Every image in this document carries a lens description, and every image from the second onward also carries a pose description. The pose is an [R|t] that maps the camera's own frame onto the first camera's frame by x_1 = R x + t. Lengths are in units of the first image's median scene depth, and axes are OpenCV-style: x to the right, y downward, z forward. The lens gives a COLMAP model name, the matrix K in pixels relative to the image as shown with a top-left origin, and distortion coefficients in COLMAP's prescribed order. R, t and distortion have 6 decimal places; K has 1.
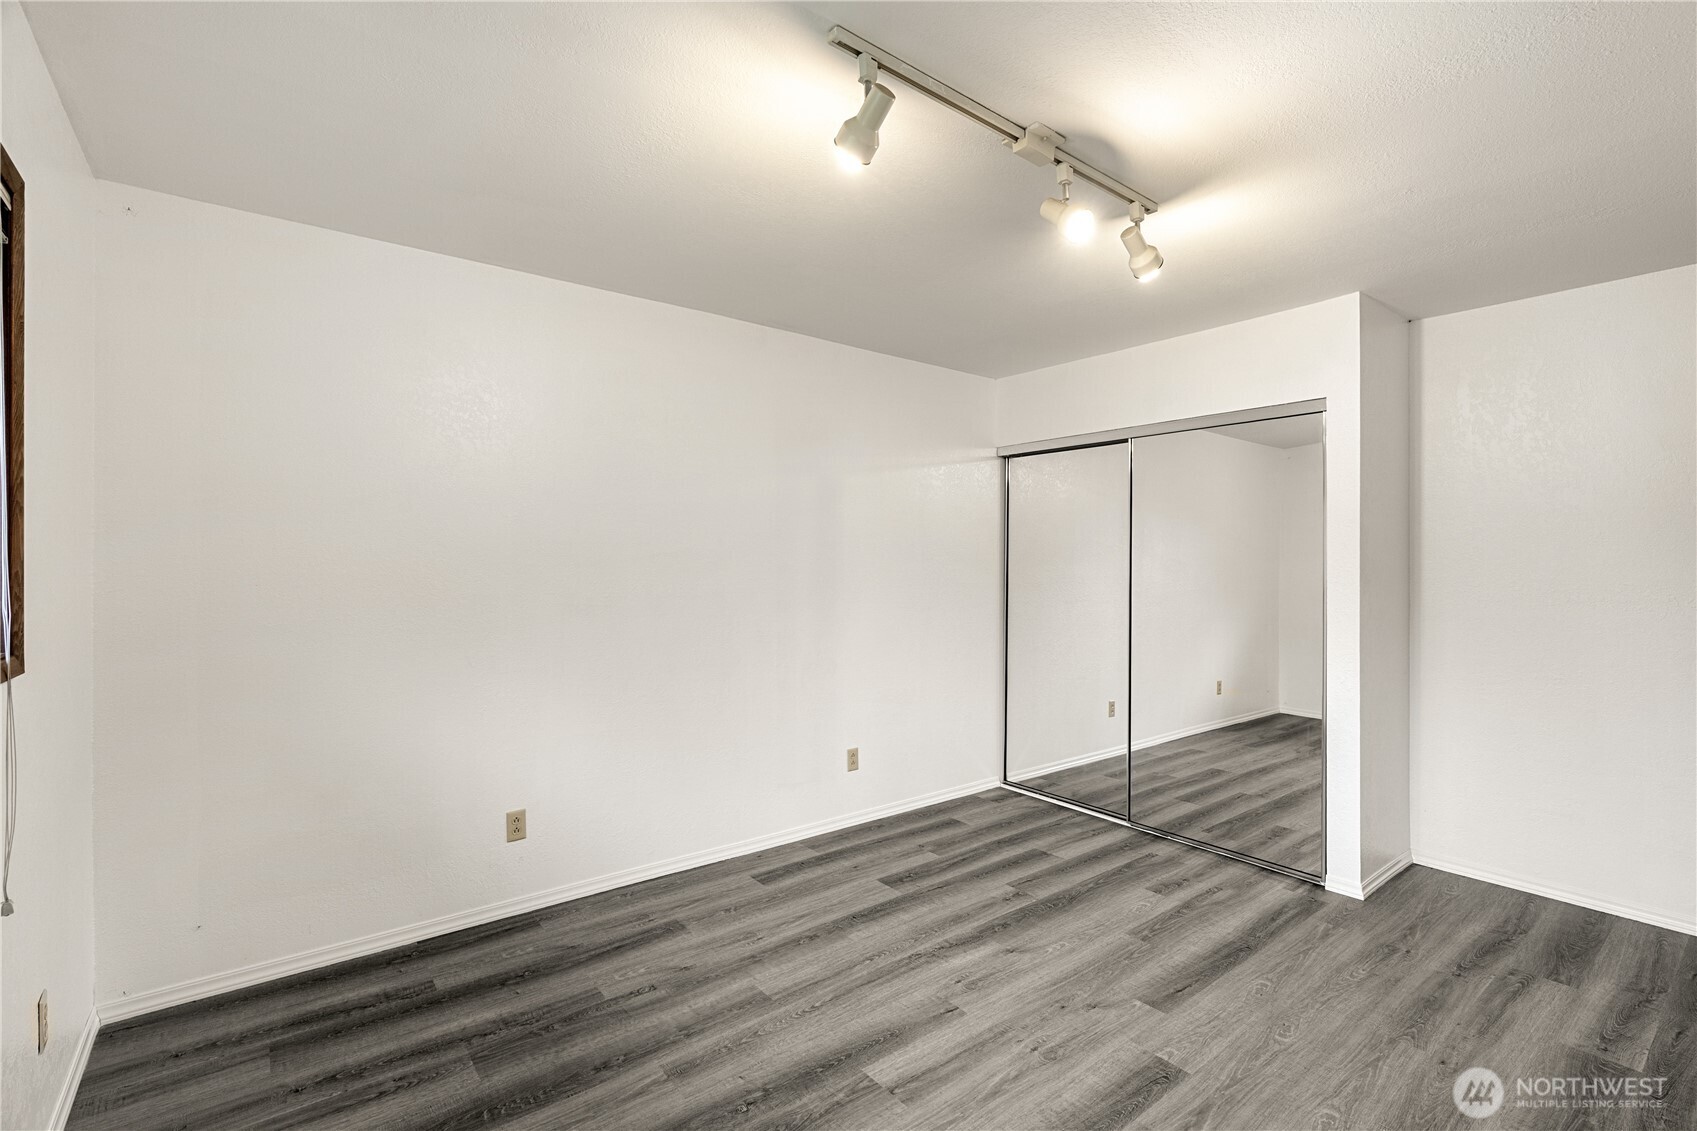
lens RADIAL K [[763.1, 0, 848.2], [0, 763.1, 571.7], [0, 0, 1]] dist [-0.006146, 0.000734]
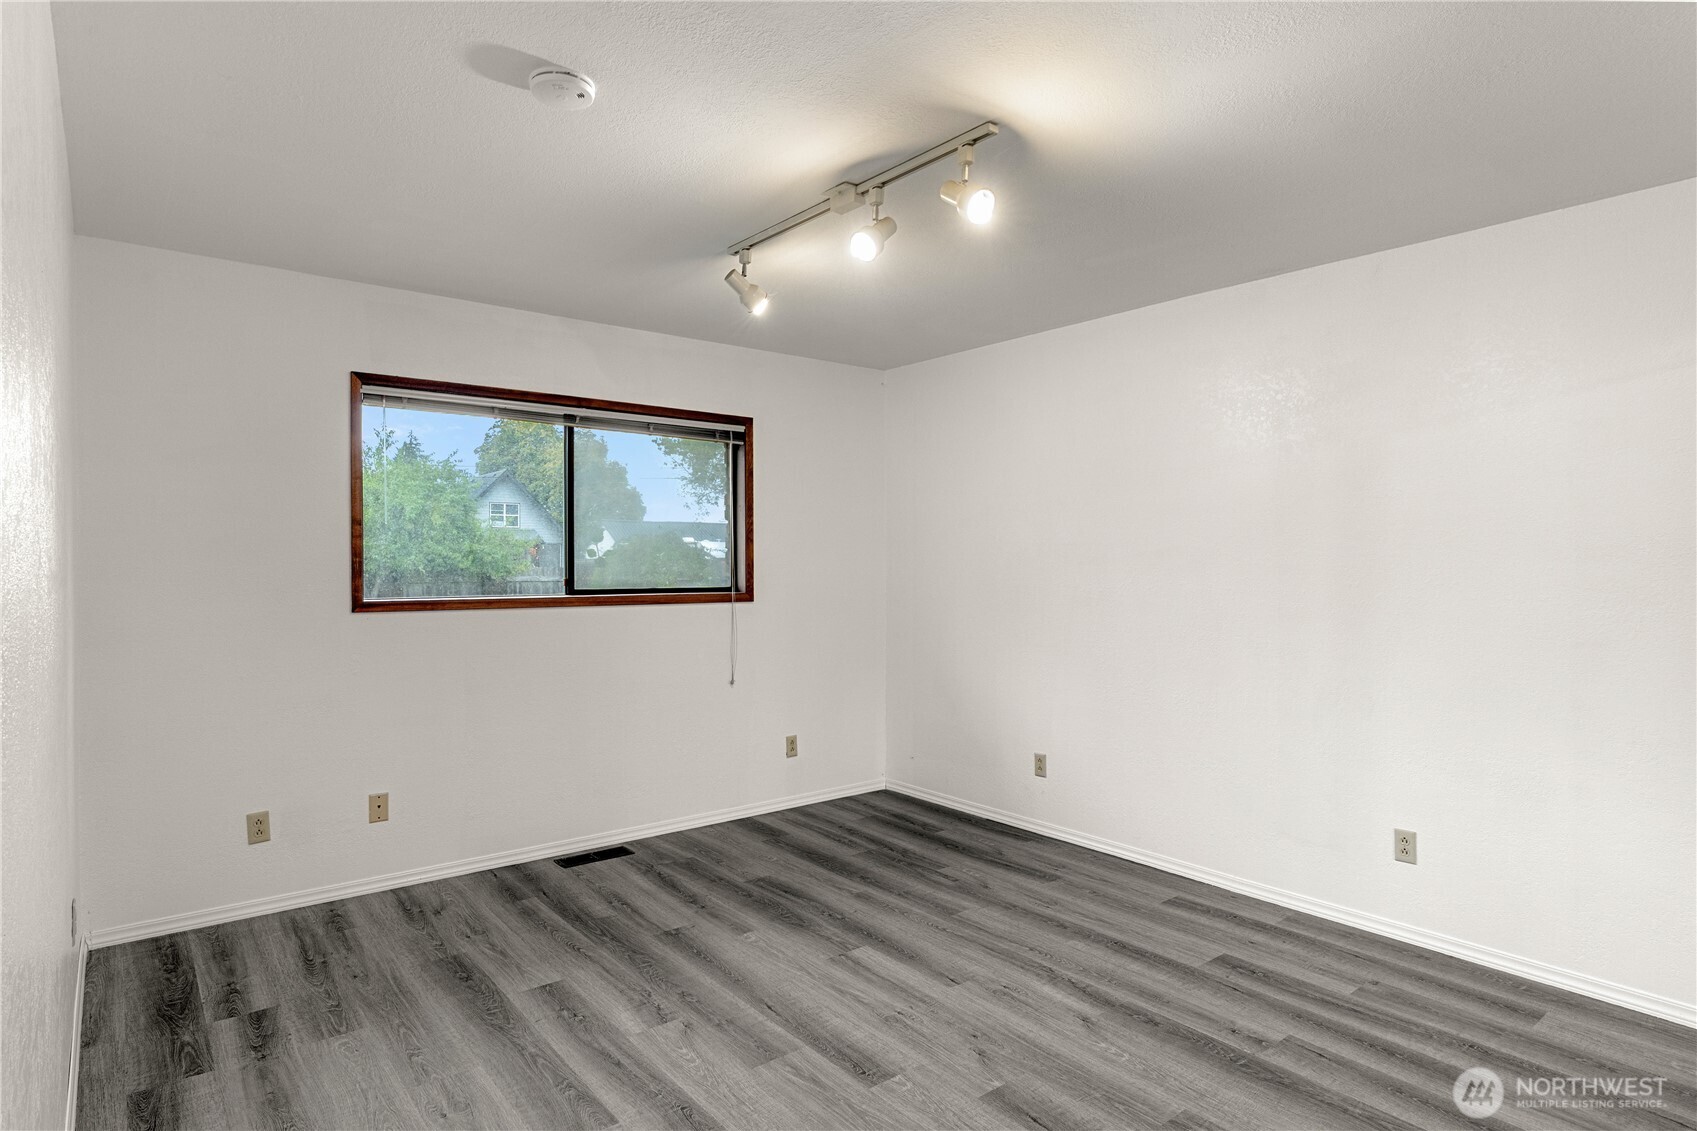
lens RADIAL K [[844.4, 0, 848.5], [0, 844.4, 565.5], [0, 0, 1]] dist [0.002837, 0.000760]
pose [[0.053643, 0.003576, -0.998554, 1.085234], [-0.012152, 0.999922, 0.002928, -0.012145], [0.998486, 0.011978, 0.053683, 0.640094]]
